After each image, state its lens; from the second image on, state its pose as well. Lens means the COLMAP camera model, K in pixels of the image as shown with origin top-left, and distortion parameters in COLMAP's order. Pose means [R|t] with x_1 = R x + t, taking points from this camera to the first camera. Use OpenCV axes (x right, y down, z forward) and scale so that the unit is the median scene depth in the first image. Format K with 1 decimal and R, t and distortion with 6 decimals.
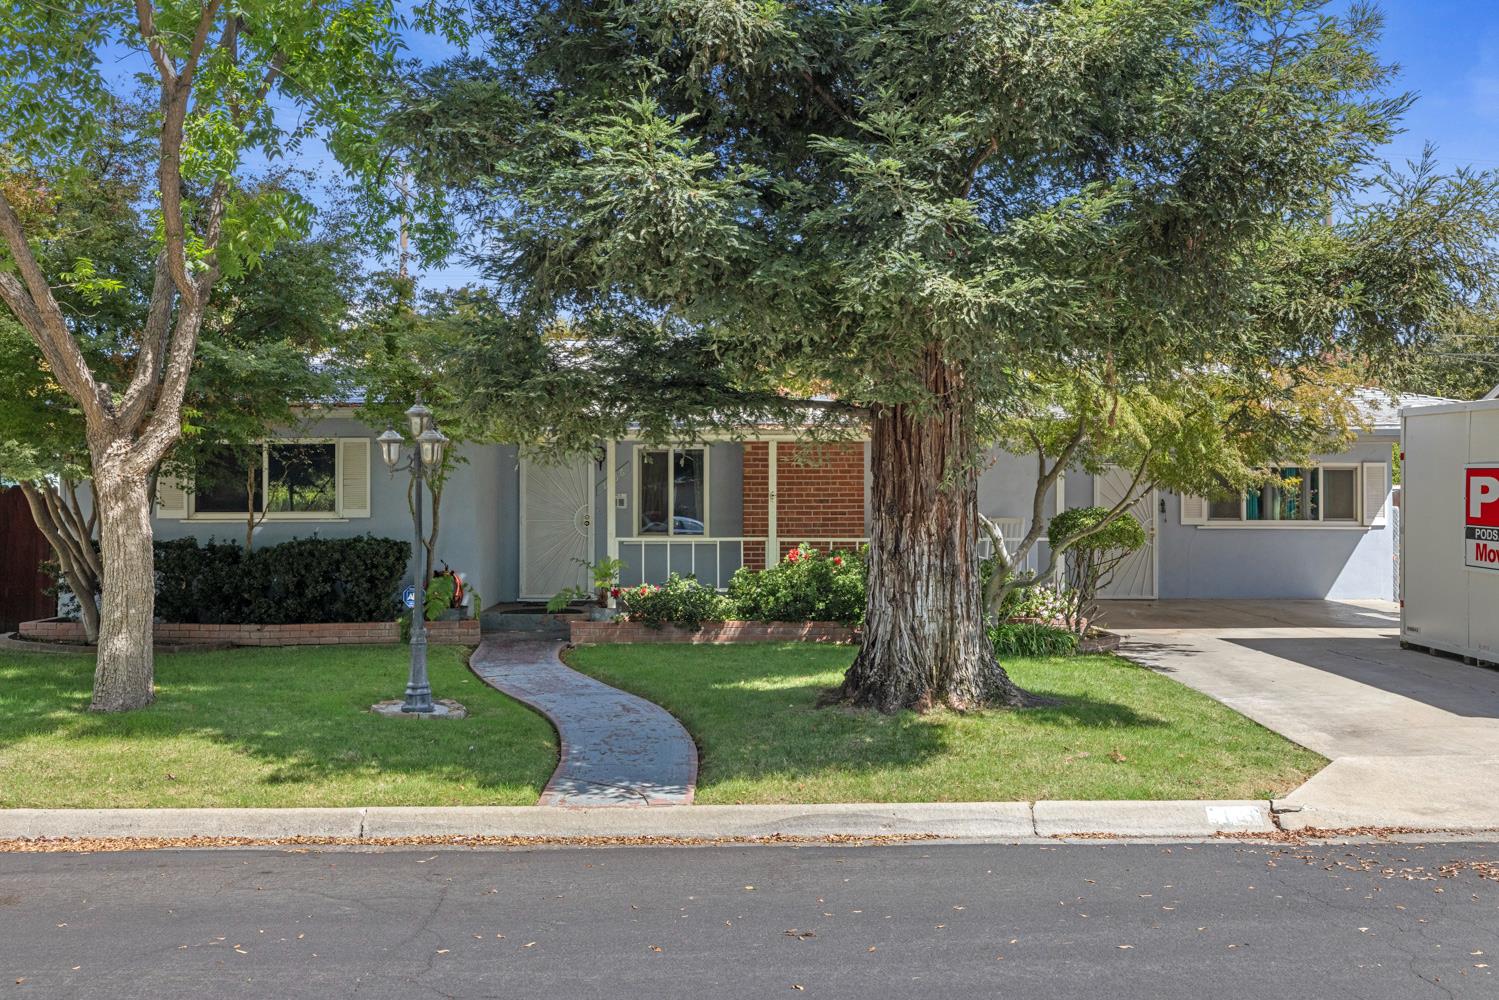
lens RADIAL K [[1365.4, 0, 750.8], [0, 1365.4, 498.2], [0, 0, 1]] dist [0.018645, 0.000000]
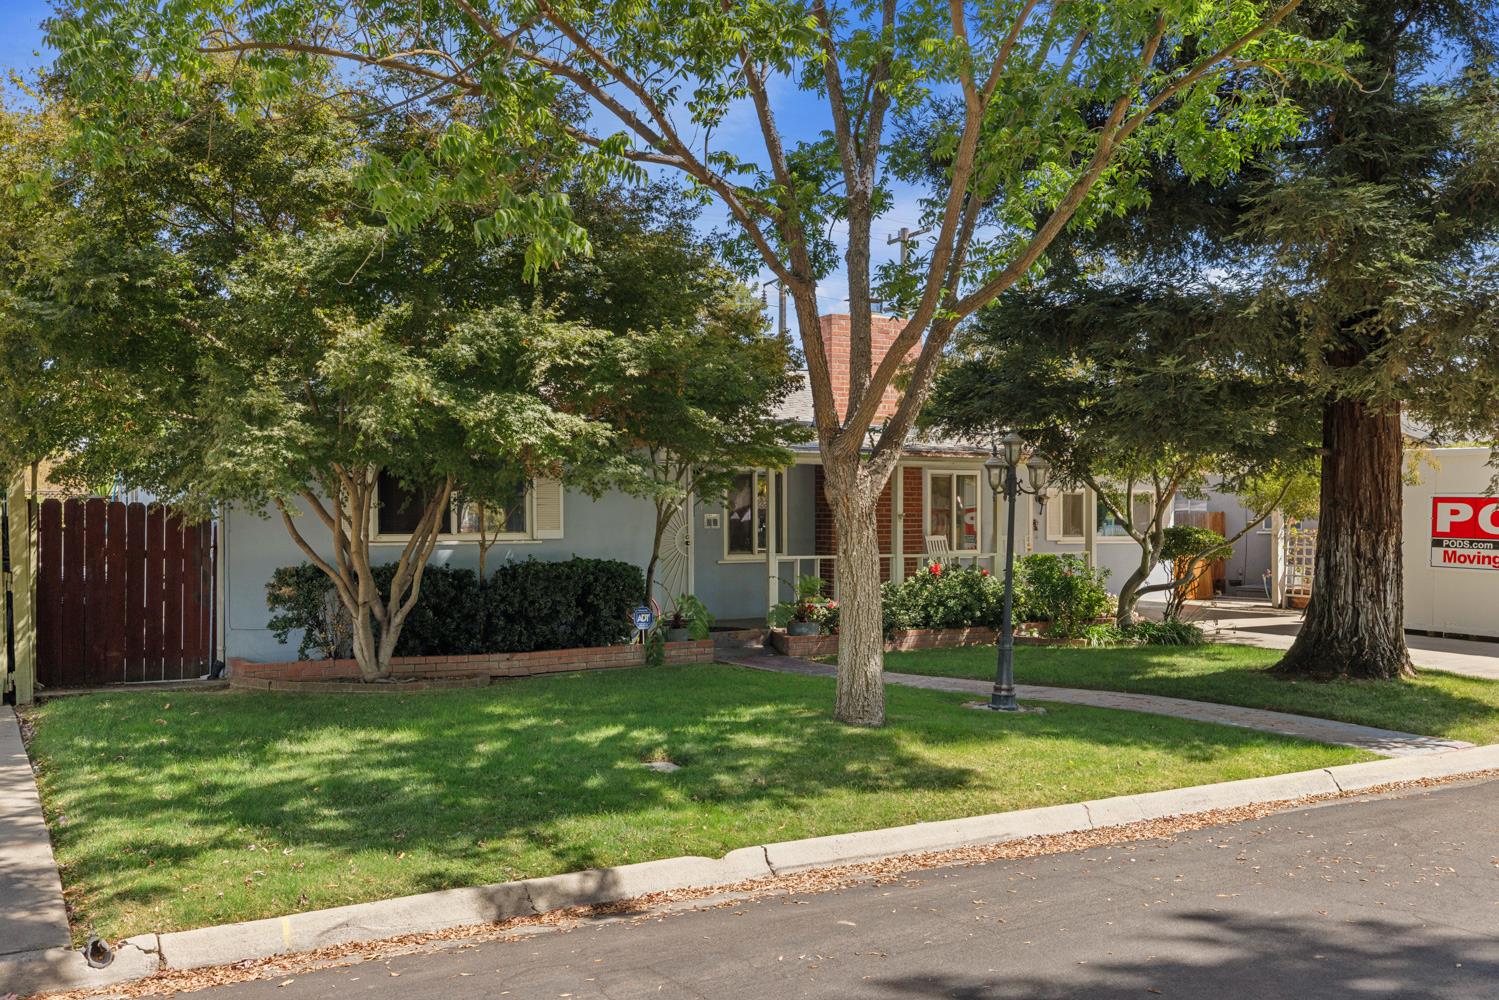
lens RADIAL K [[1426.4, 0, 751.3], [0, 1426.4, 503.0], [0, 0, 1]] dist [0.000261, 0.000000]
pose [[0.866103, 0.005680, 0.499833, -0.821670], [-0.000357, 0.999942, -0.010745, 0.000167], [-0.499866, 0.009128, 0.866055, 0.085619]]
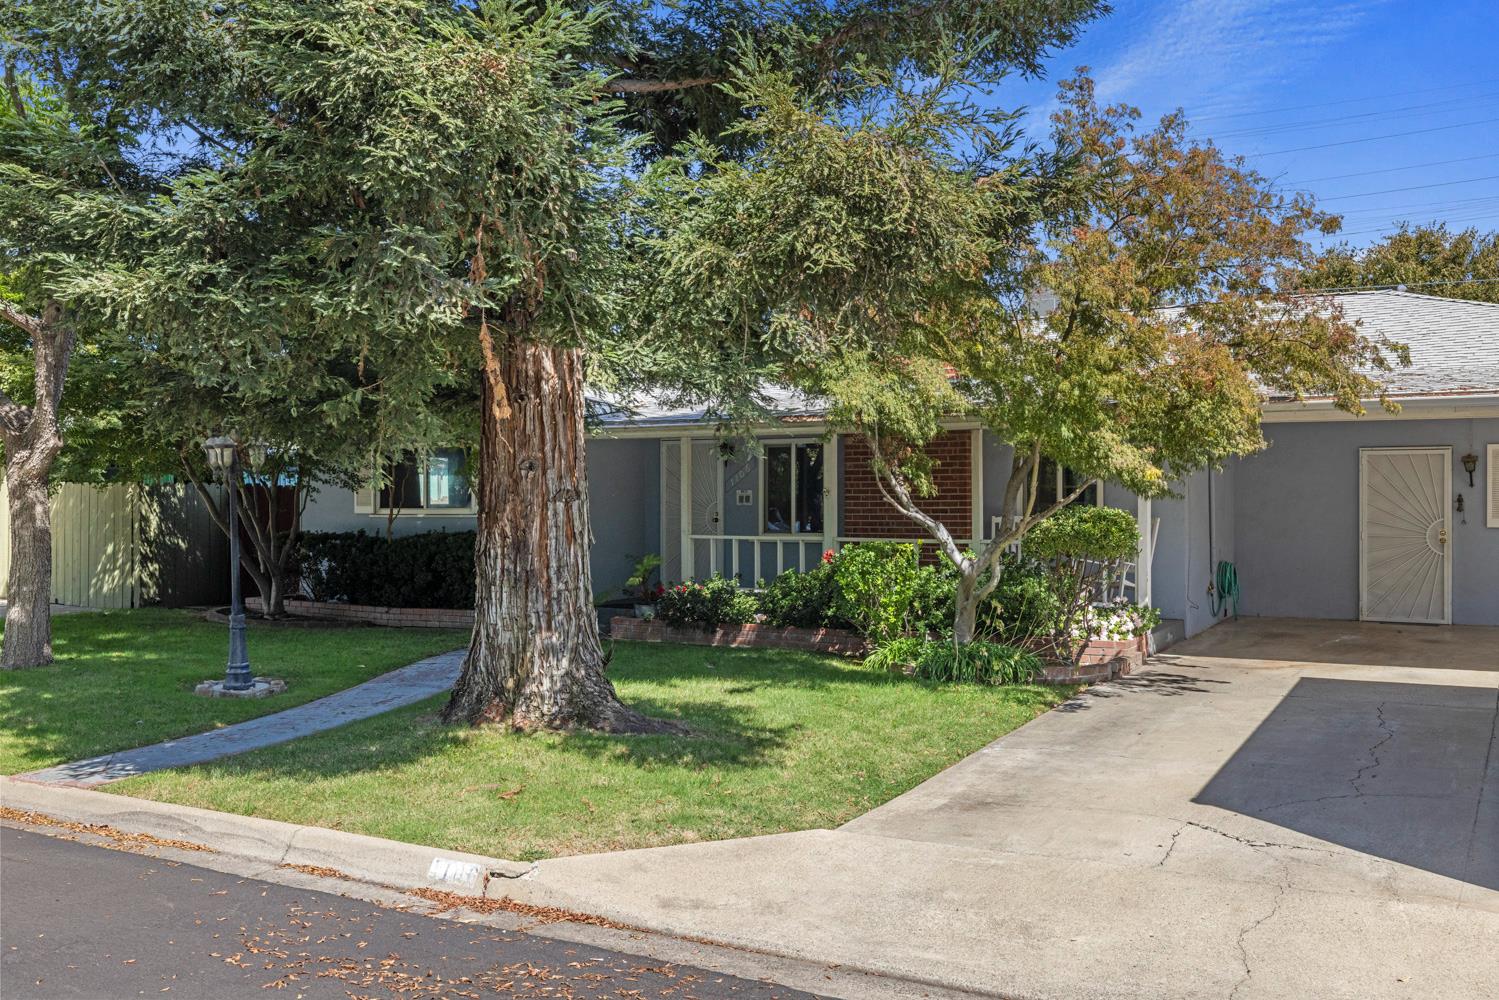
lens RADIAL K [[1365.4, 0, 756.3], [0, 1365.4, 498.2], [0, 0, 1]] dist [0.018645, 0.000000]
pose [[0.856900, -0.000642, -0.515483, 0.568225], [0.003166, 0.999987, 0.004017, -0.001997], [0.515473, -0.005074, 0.856891, 0.219017]]
